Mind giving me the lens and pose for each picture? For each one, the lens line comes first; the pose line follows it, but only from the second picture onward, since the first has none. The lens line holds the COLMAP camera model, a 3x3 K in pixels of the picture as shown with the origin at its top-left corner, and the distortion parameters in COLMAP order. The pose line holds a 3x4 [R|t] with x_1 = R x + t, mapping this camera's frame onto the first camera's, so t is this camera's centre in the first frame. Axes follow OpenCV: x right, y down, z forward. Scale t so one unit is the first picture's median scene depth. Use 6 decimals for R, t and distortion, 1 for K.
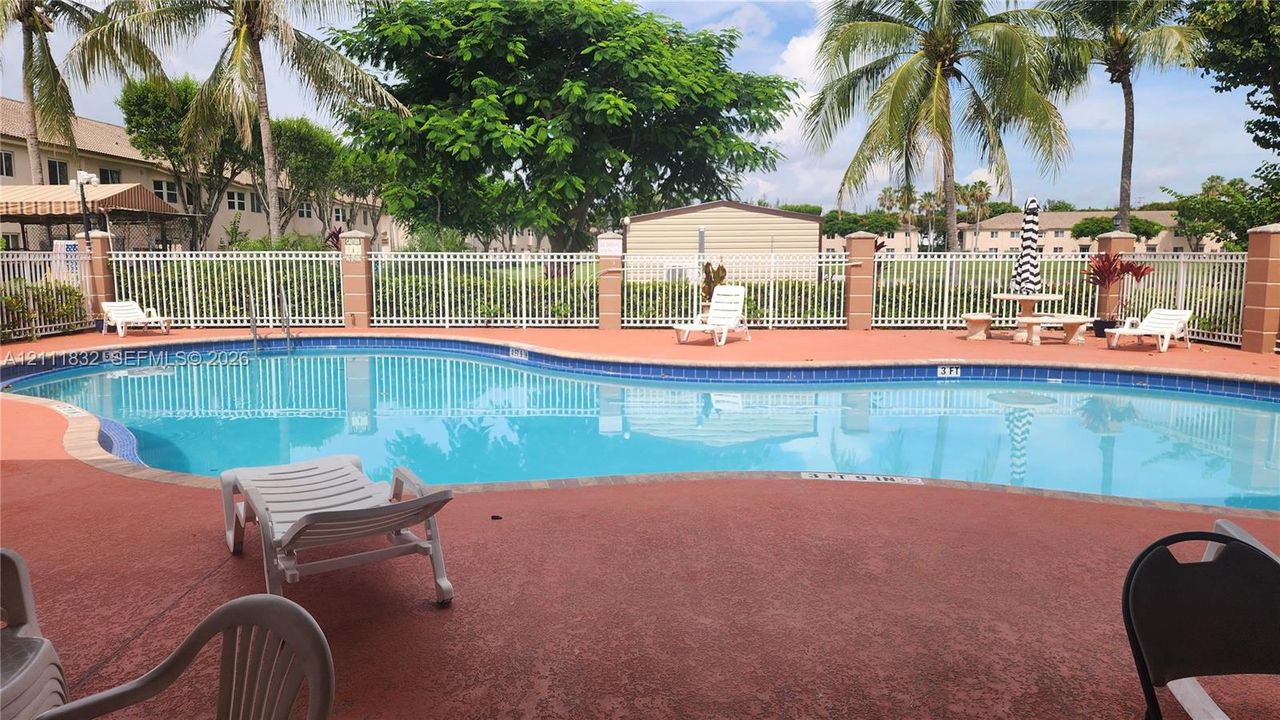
lens RADIAL K [[870.2, 0, 620.8], [0, 870.2, 358.5], [0, 0, 1]] dist [0.092882, -0.102769]
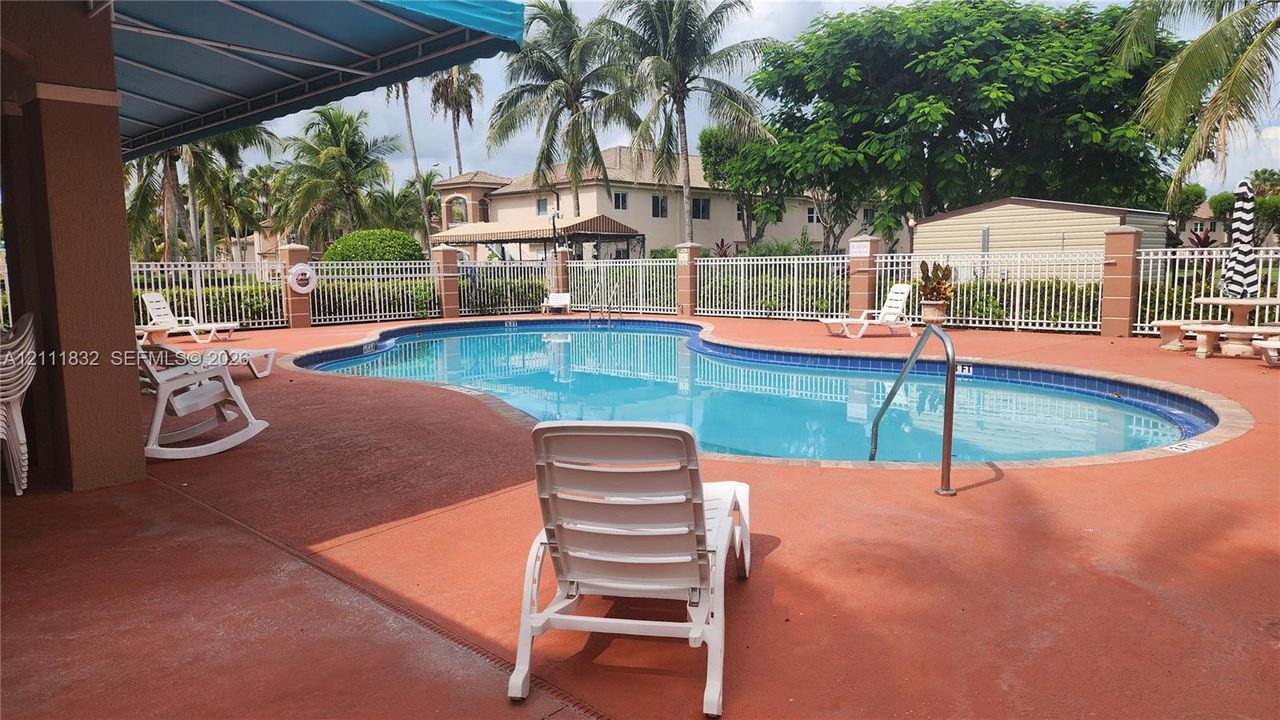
lens RADIAL K [[870.2, 0, 620.8], [0, 870.2, 358.5], [0, 0, 1]] dist [0.092882, -0.102769]
pose [[0.695401, 0.068736, -0.715327, 0.568483], [-0.070093, 0.997156, 0.027676, -0.000113], [0.715195, 0.030894, 0.698242, 0.017582]]
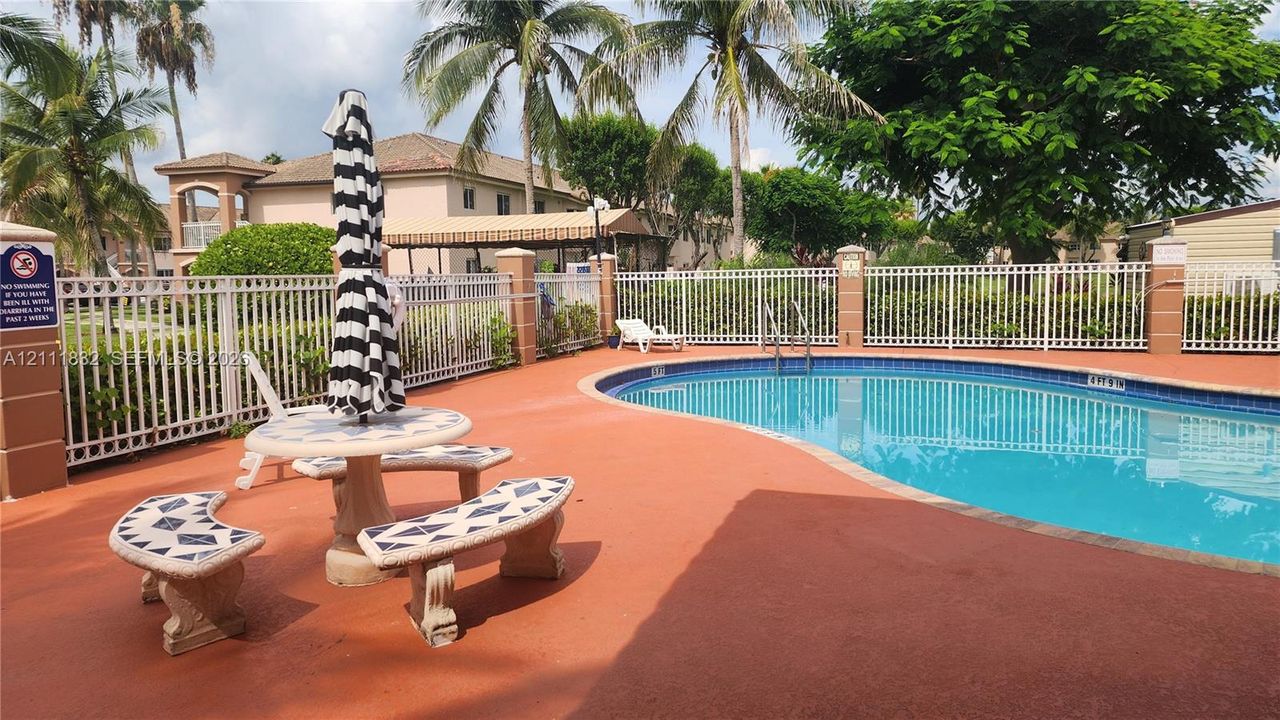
lens RADIAL K [[870.2, 0, 620.8], [0, 870.2, 358.5], [0, 0, 1]] dist [0.092882, -0.102769]
pose [[0.935150, 0.020895, -0.353636, -0.195419], [-0.027729, 0.999514, -0.014269, -0.002287], [0.353166, 0.023149, 0.935274, 0.024617]]
